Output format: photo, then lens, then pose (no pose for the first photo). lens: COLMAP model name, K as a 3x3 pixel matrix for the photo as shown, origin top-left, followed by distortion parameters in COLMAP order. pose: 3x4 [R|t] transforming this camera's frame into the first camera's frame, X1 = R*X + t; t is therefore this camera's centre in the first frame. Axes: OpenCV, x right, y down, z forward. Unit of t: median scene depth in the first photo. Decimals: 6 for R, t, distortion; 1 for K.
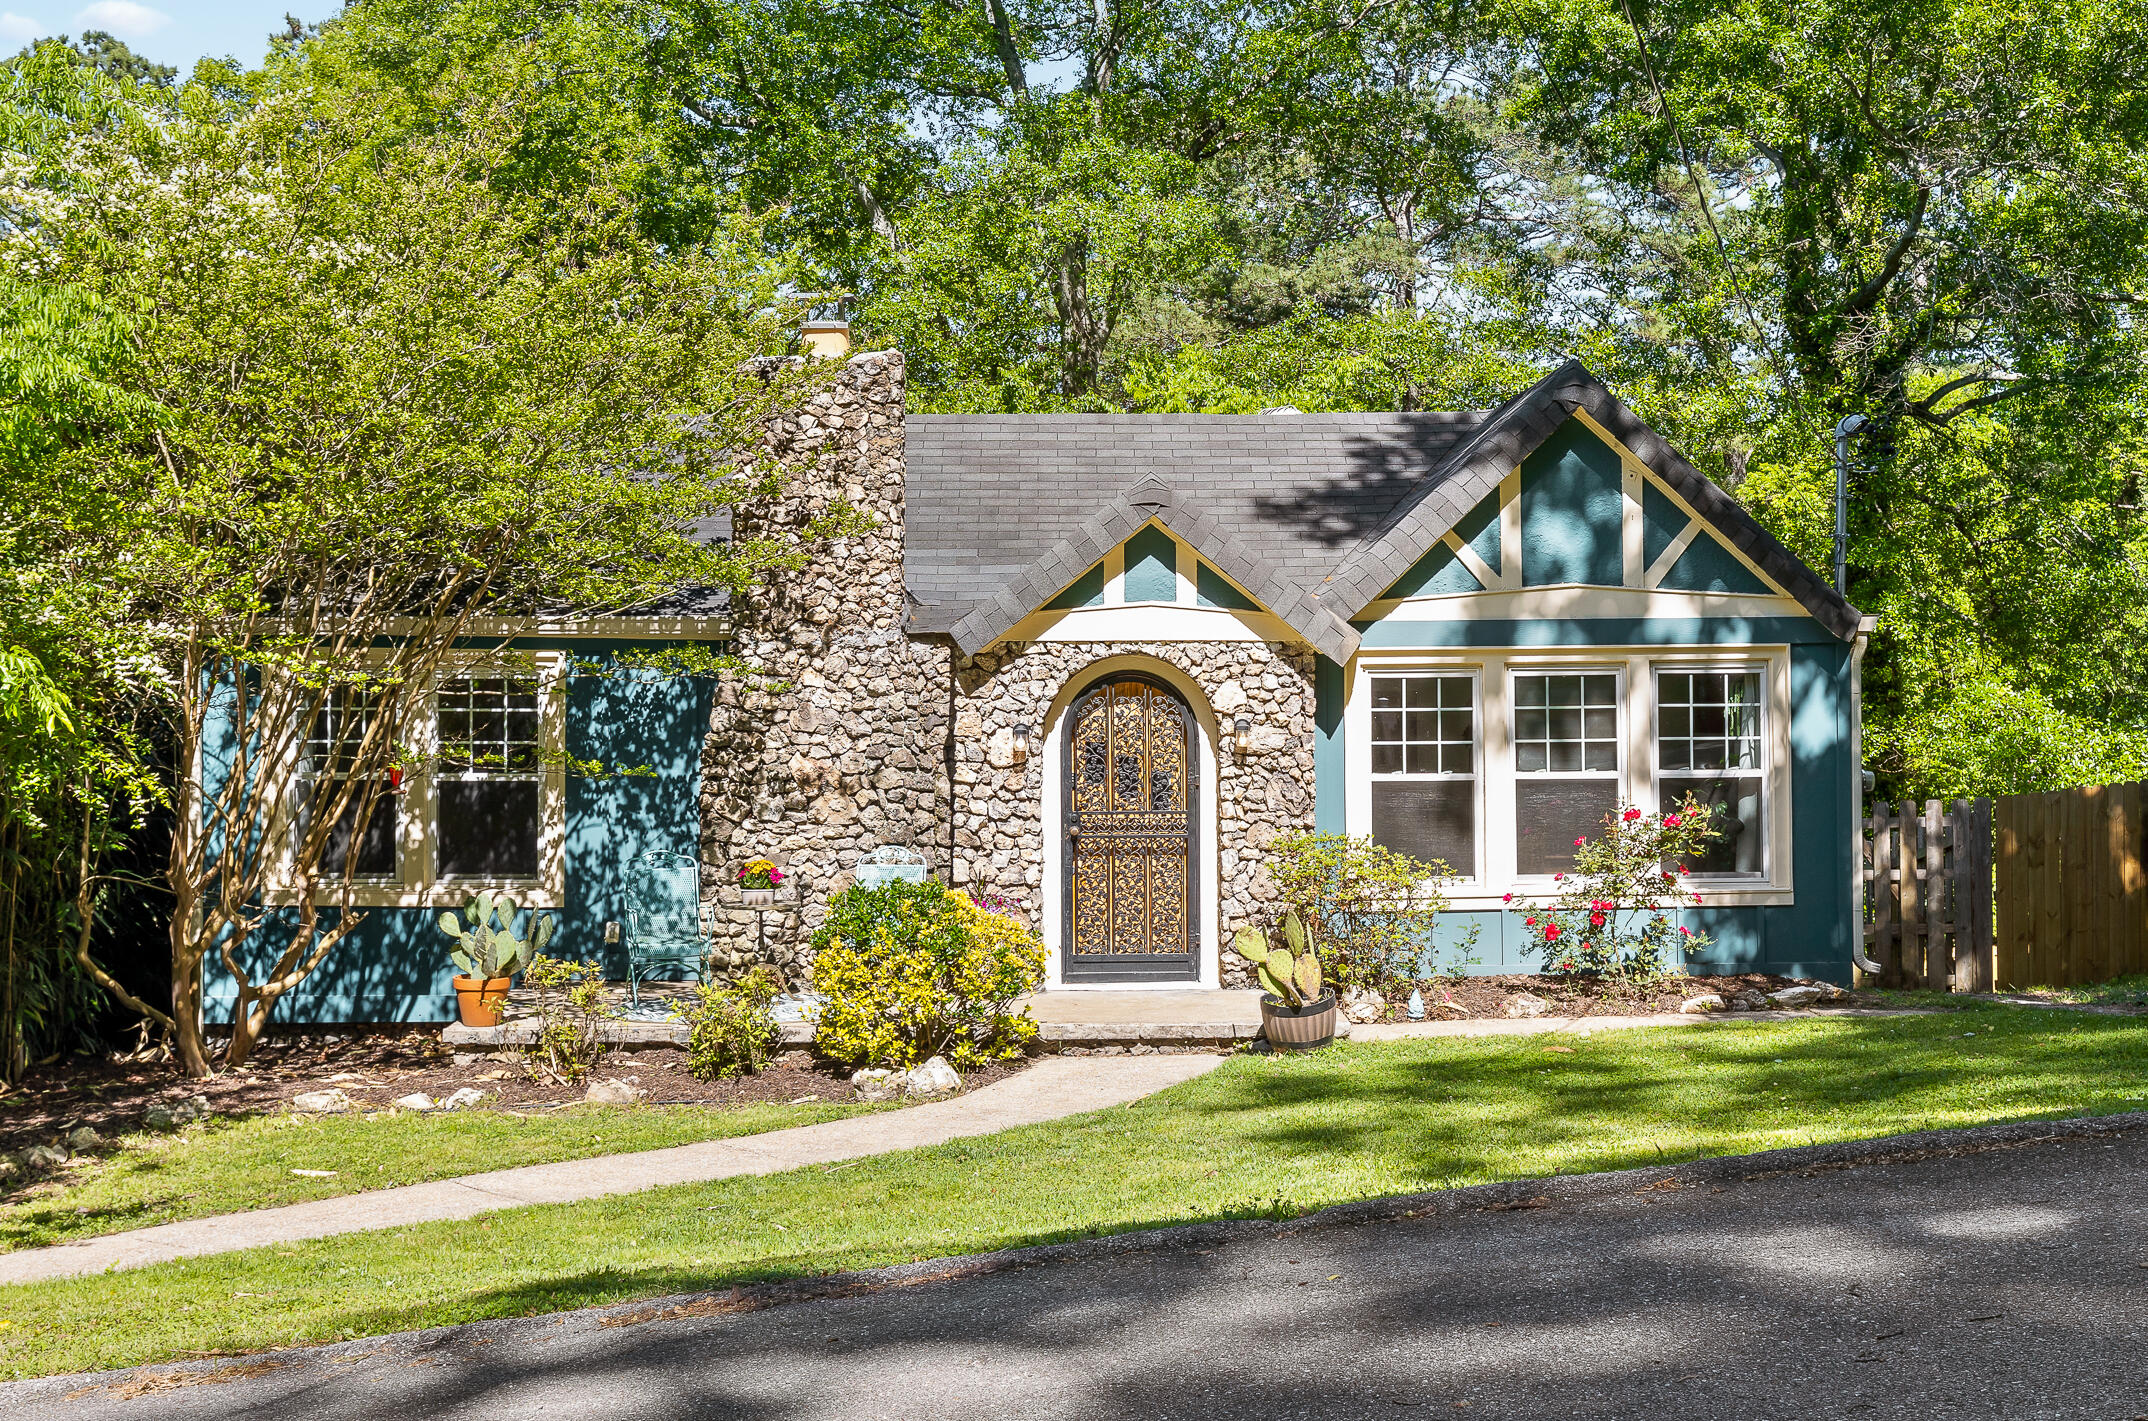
lens RADIAL K [[2319.0, 0, 1064.4], [0, 2319.0, 711.8], [0, 0, 1]] dist [0.012733, 0.000000]
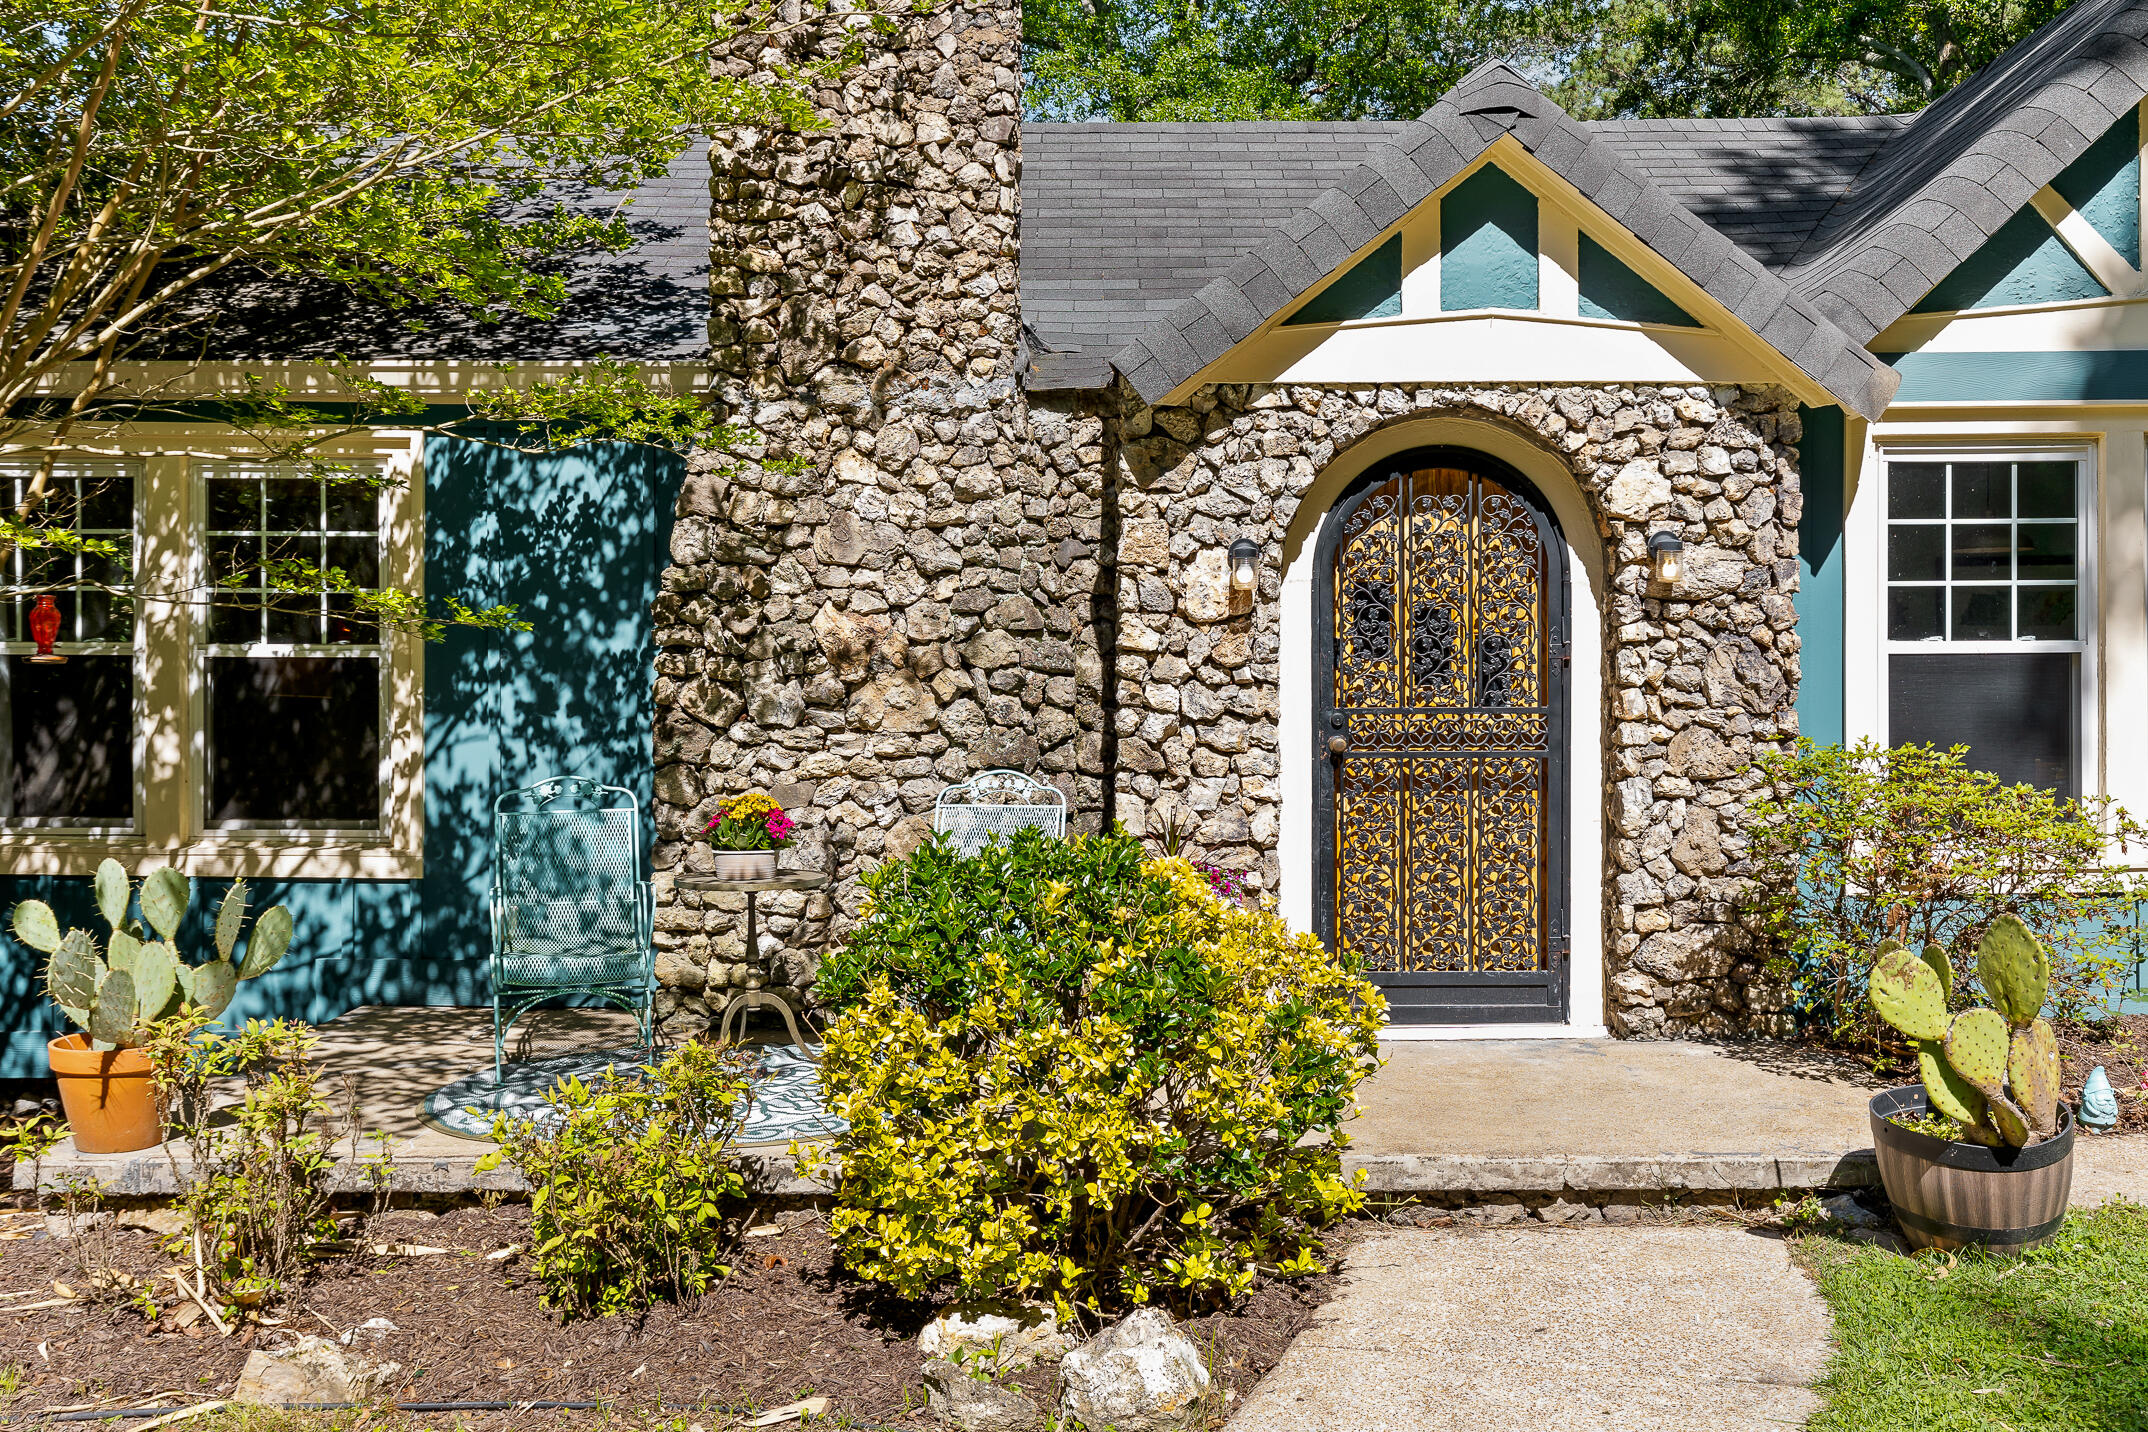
lens RADIAL K [[1891.3, 0, 1076.3], [0, 1891.3, 726.7], [0, 0, 1]] dist [-0.007995, -0.001679]
pose [[0.999837, 0.001870, -0.017969, -0.048473], [-0.001602, 0.999887, 0.014923, 0.040723], [0.017995, -0.014892, 0.999727, 0.557456]]
